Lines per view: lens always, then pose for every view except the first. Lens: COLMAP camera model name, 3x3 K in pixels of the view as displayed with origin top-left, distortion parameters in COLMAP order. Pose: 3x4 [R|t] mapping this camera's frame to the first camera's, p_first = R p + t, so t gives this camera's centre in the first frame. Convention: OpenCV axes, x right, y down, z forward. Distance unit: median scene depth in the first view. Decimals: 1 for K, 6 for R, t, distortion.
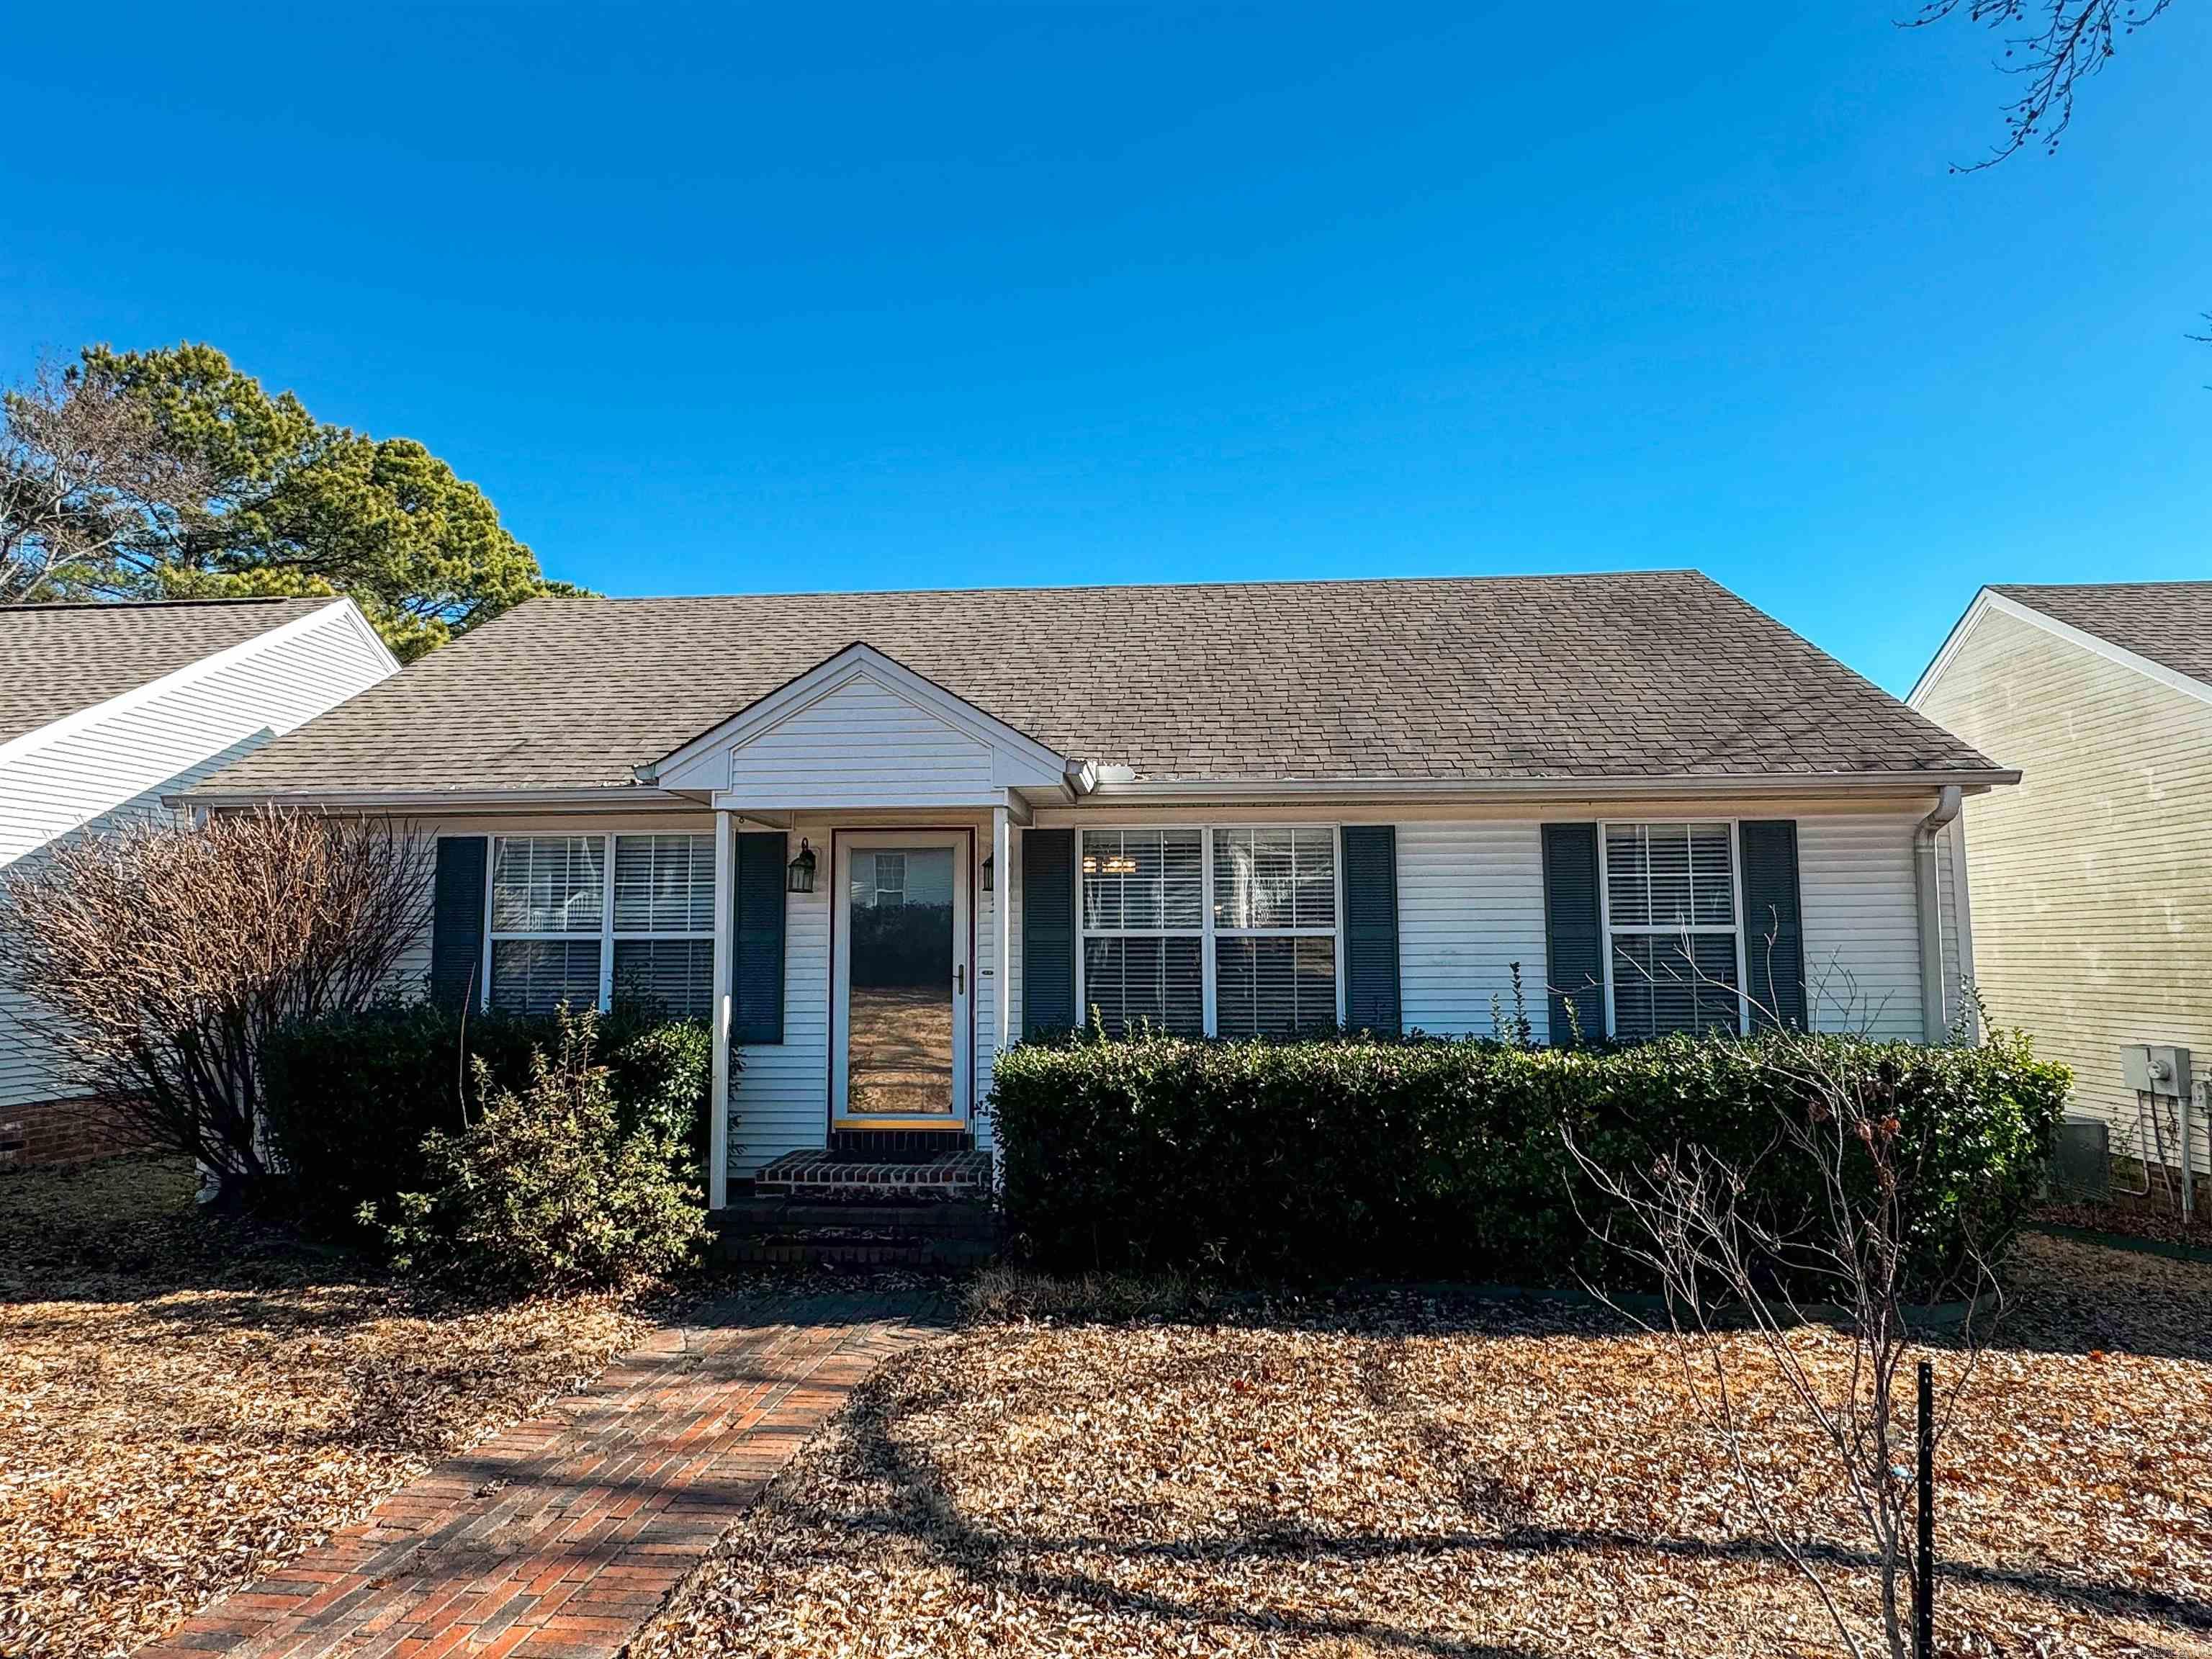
lens RADIAL K [[1278.5, 0, 1104.8], [0, 1278.5, 827.6], [0, 0, 1]] dist [-0.004559, 0.001731]
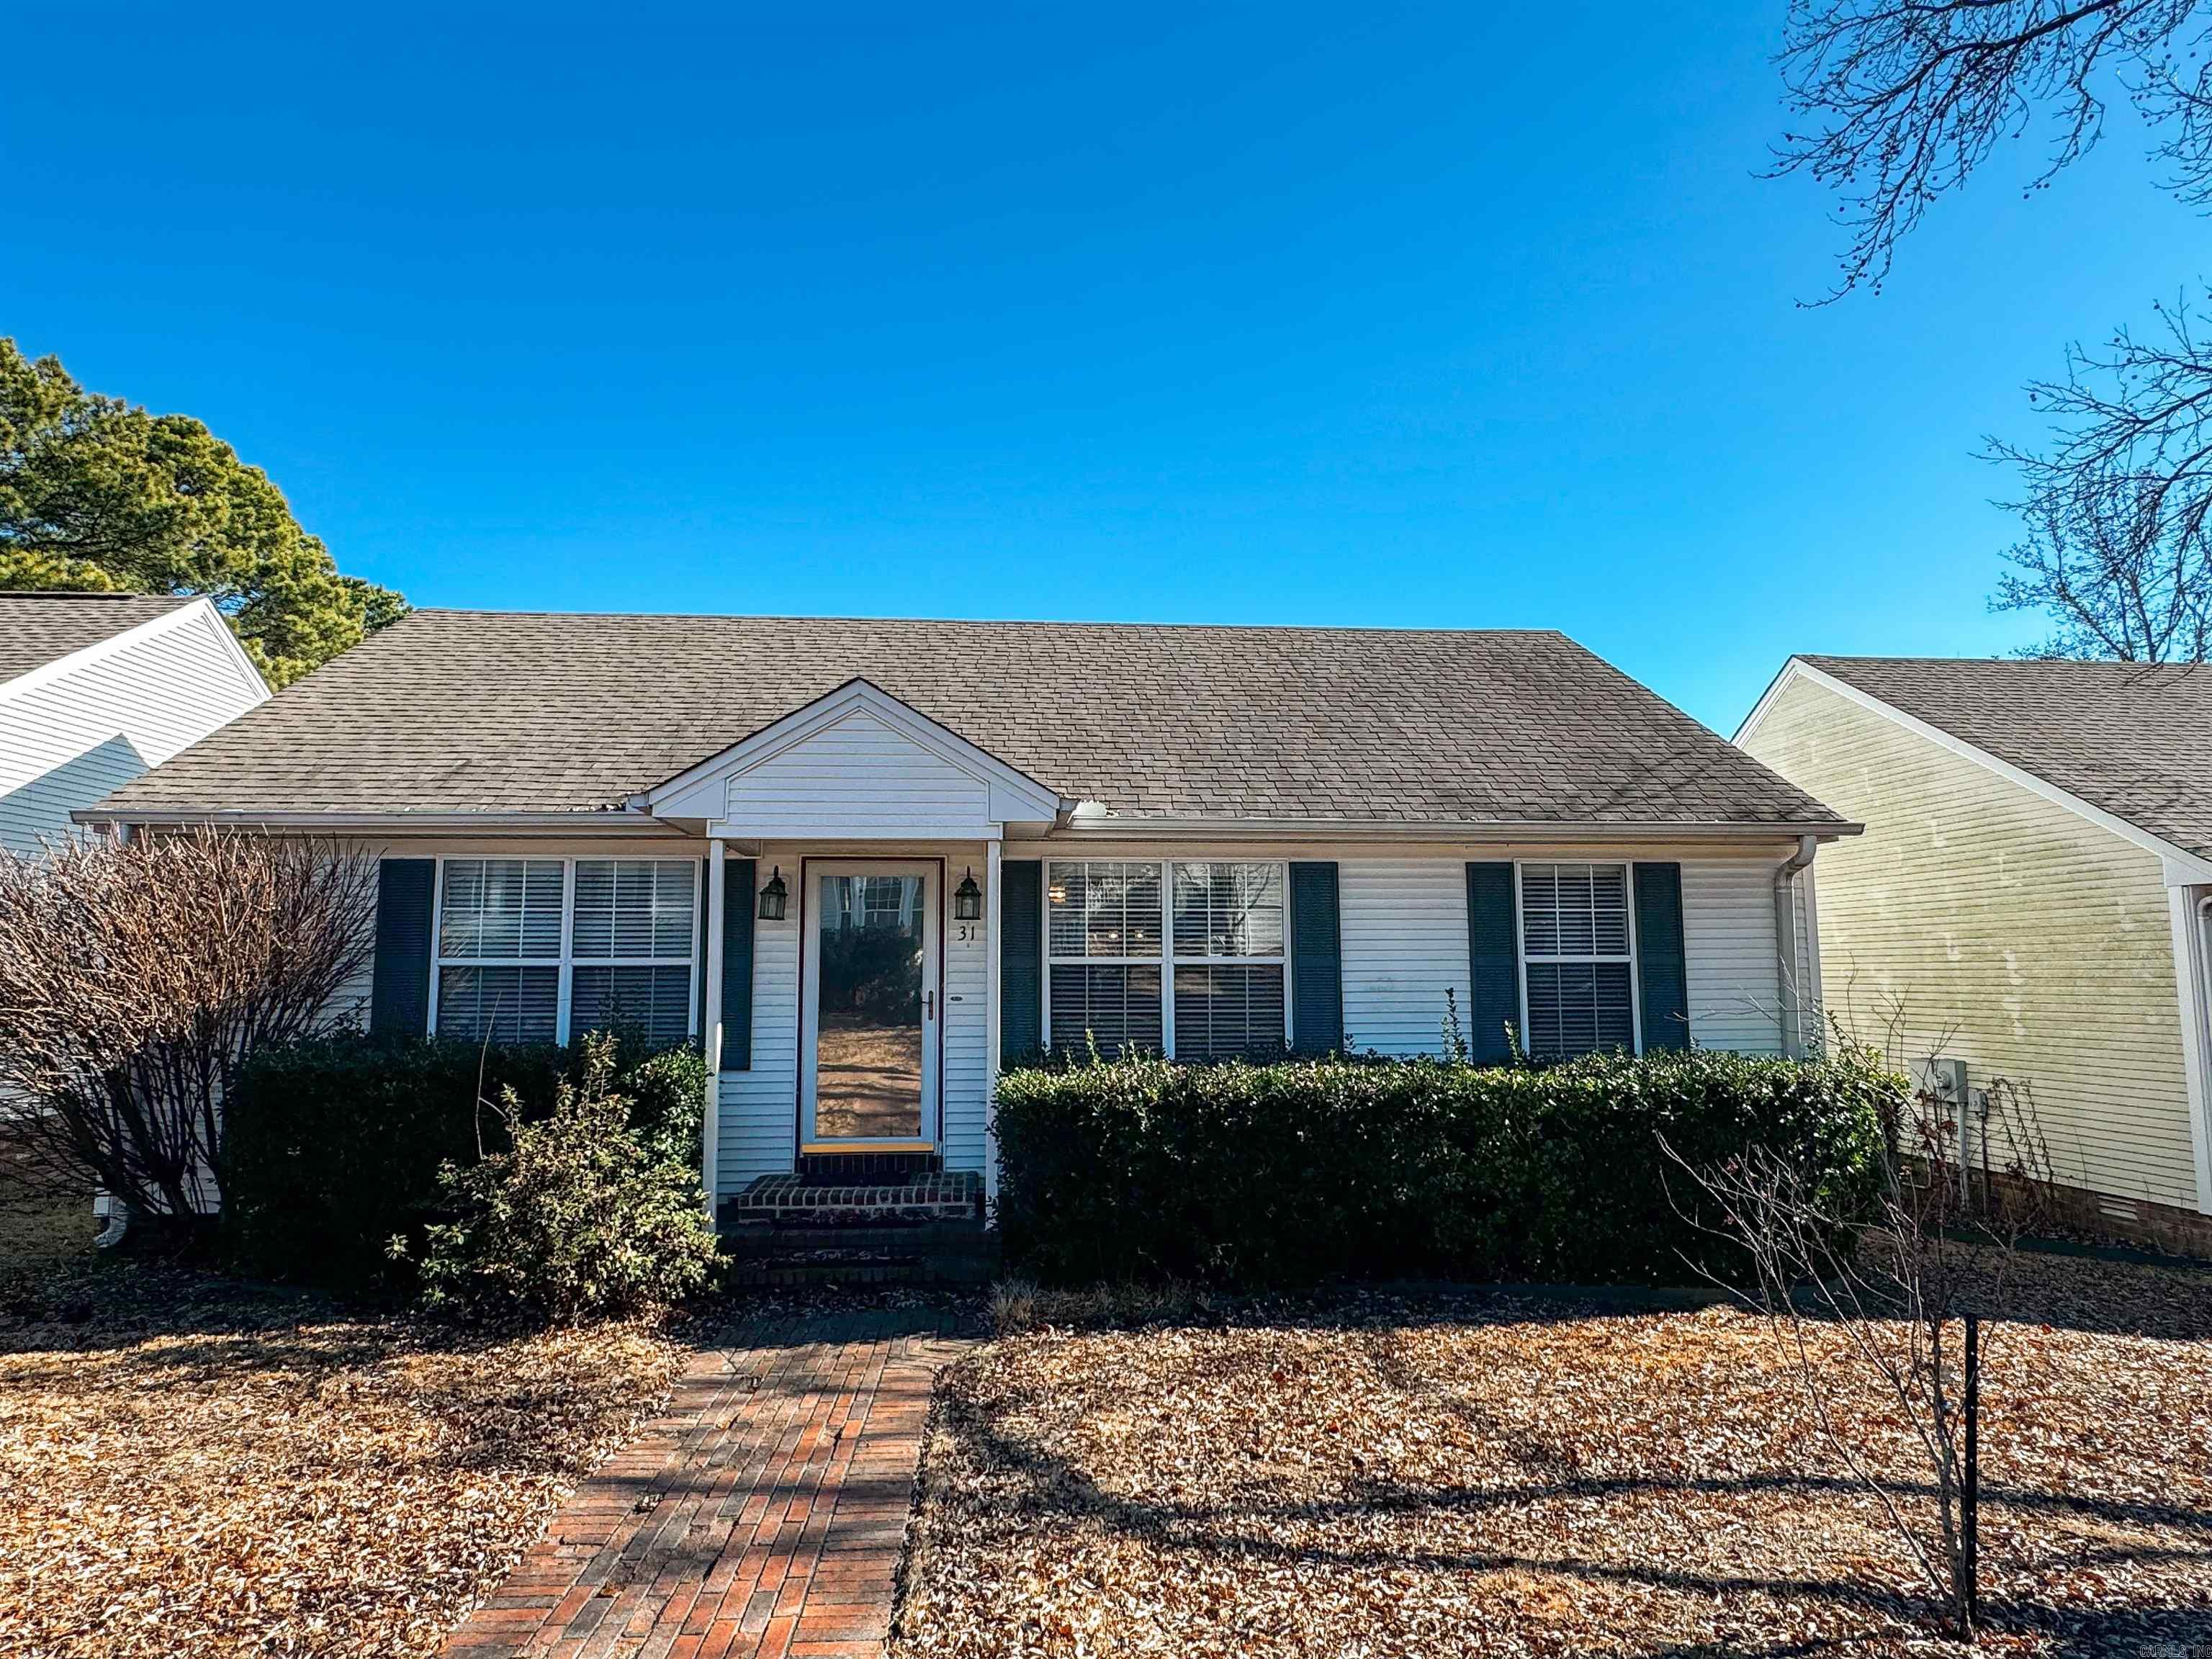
lens RADIAL K [[1278.5, 0, 1103.8], [0, 1278.5, 825.9], [0, 0, 1]] dist [-0.004559, 0.001731]
pose [[0.987783, 0.018909, 0.154686, -0.141223], [-0.016235, 0.999696, -0.018535, -0.009175], [-0.154989, 0.015798, 0.987790, -0.043646]]
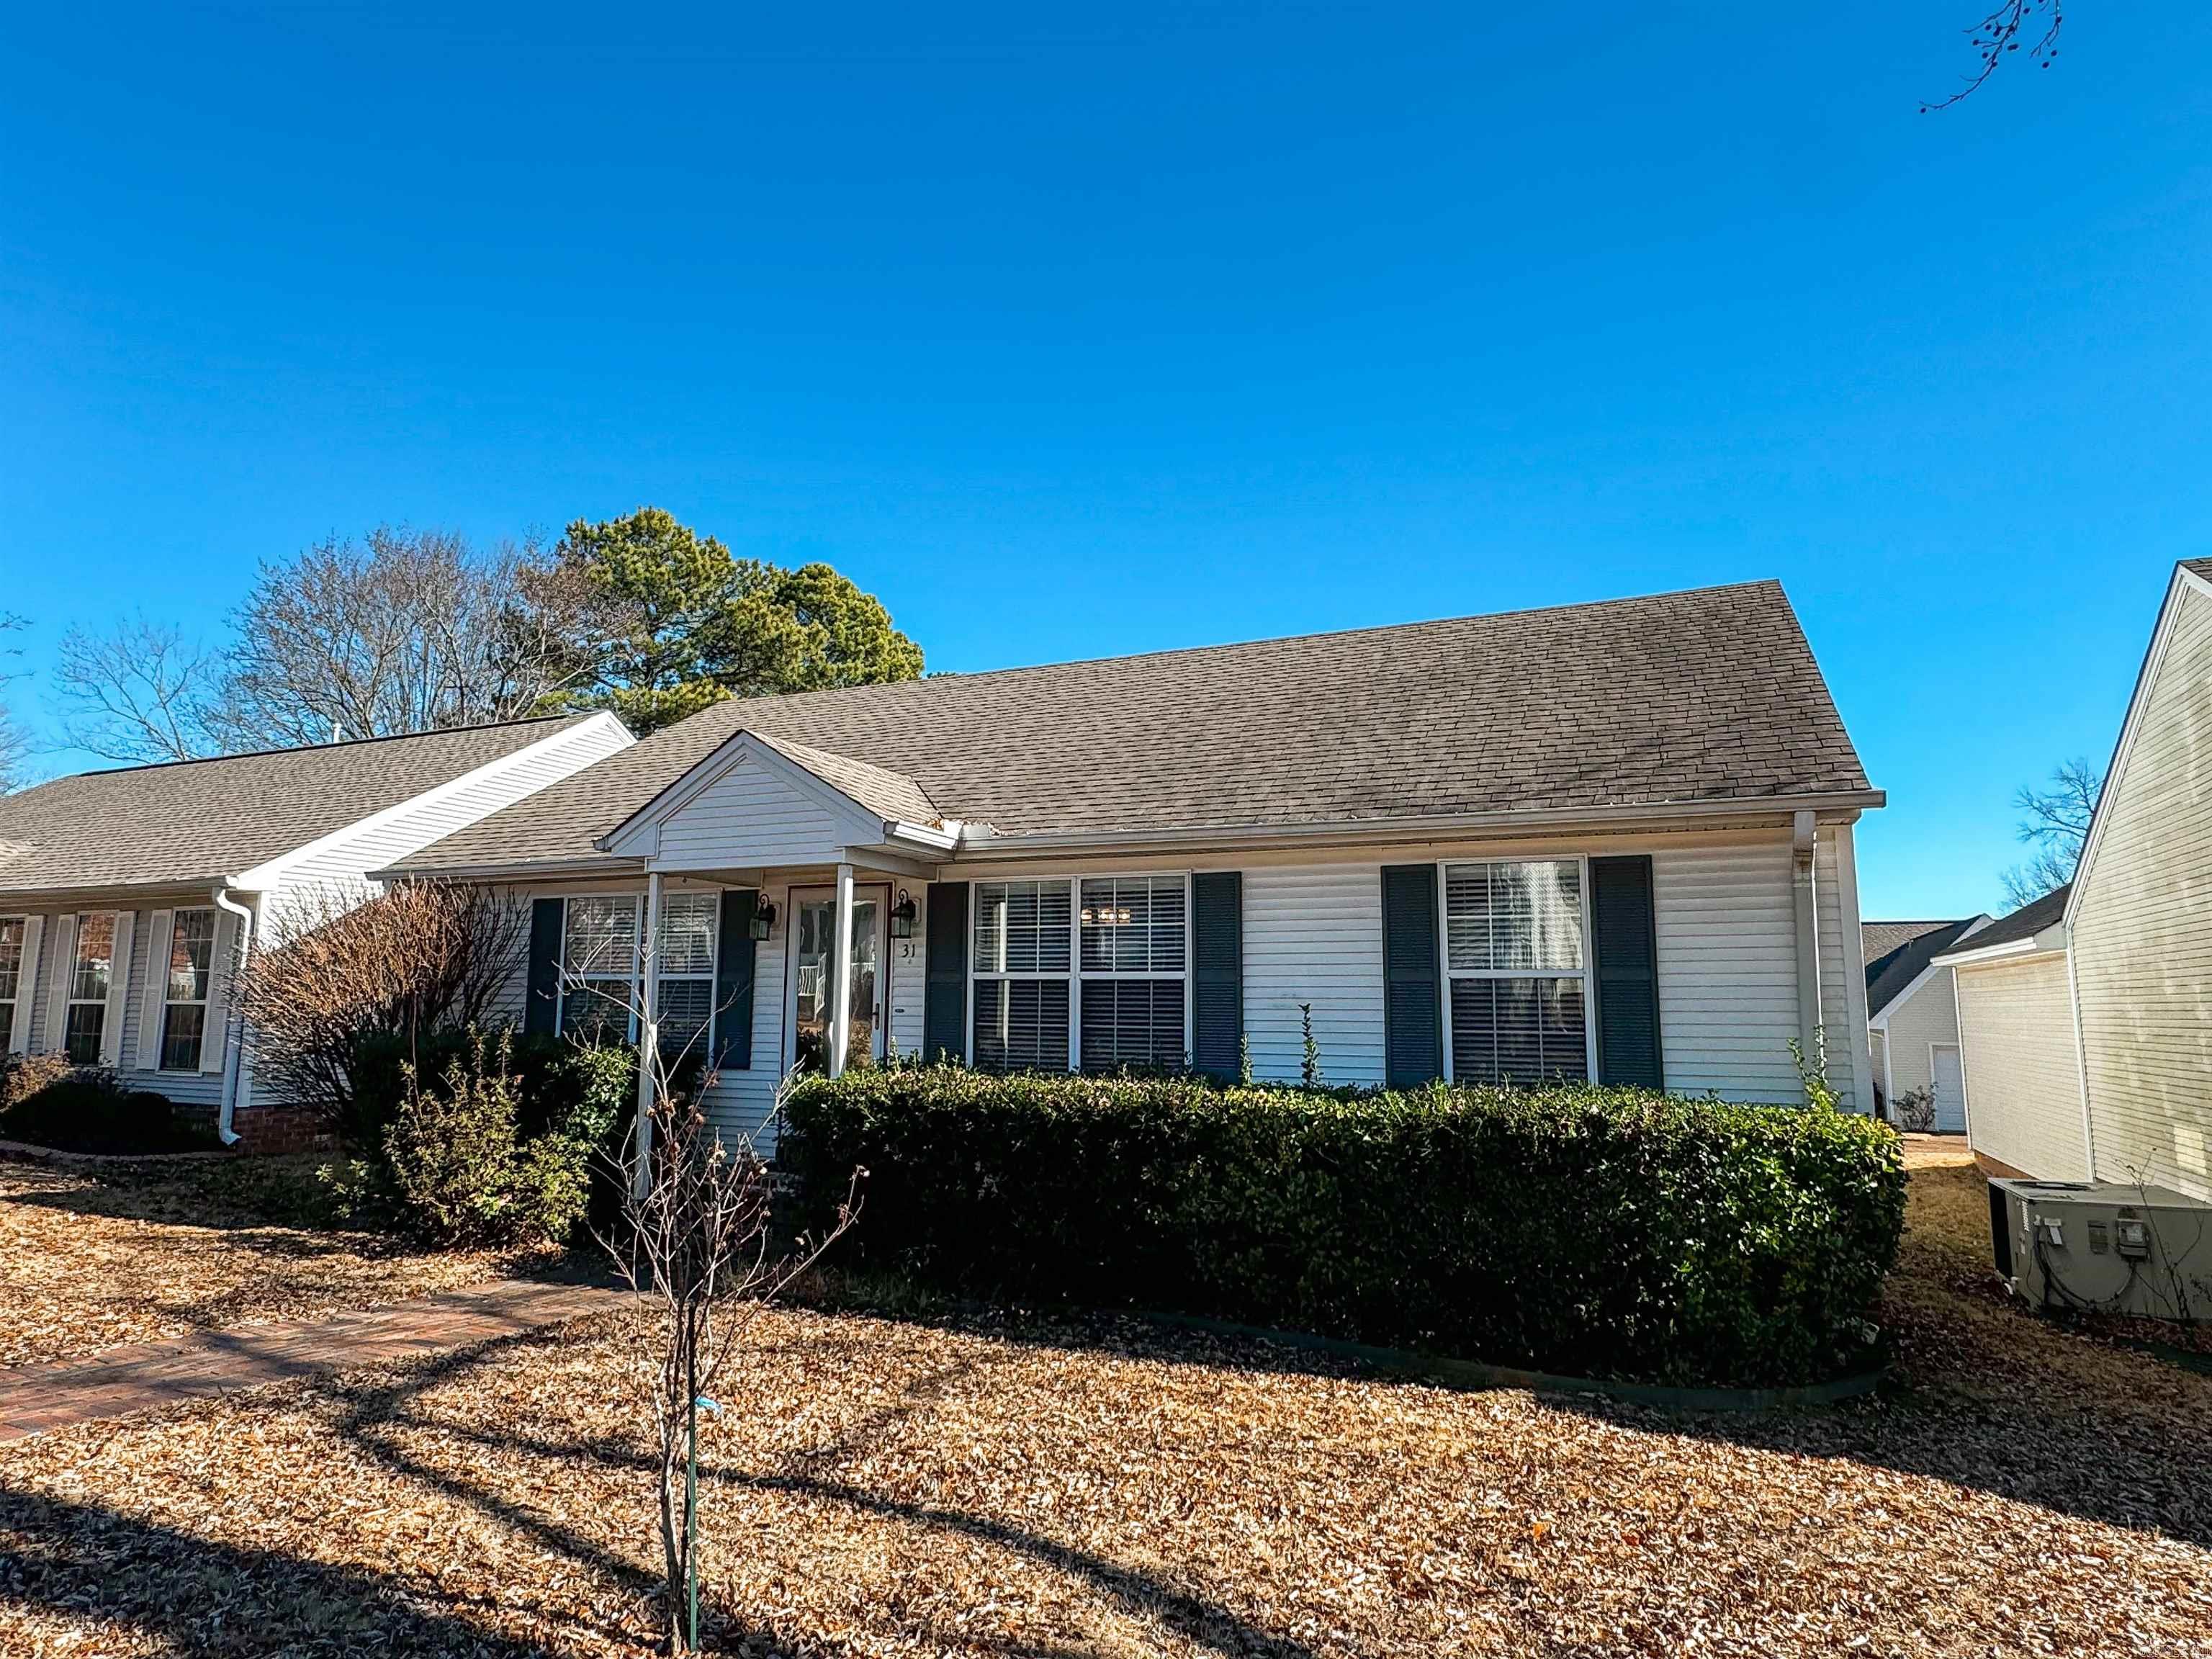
lens RADIAL K [[1278.5, 0, 1096.7], [0, 1278.5, 831.9], [0, 0, 1]] dist [-0.004559, 0.001731]
pose [[0.936776, -0.035338, -0.348141, 0.488510], [0.020371, 0.998708, -0.046560, 0.012222], [0.349336, 0.036524, 0.936285, -0.003561]]
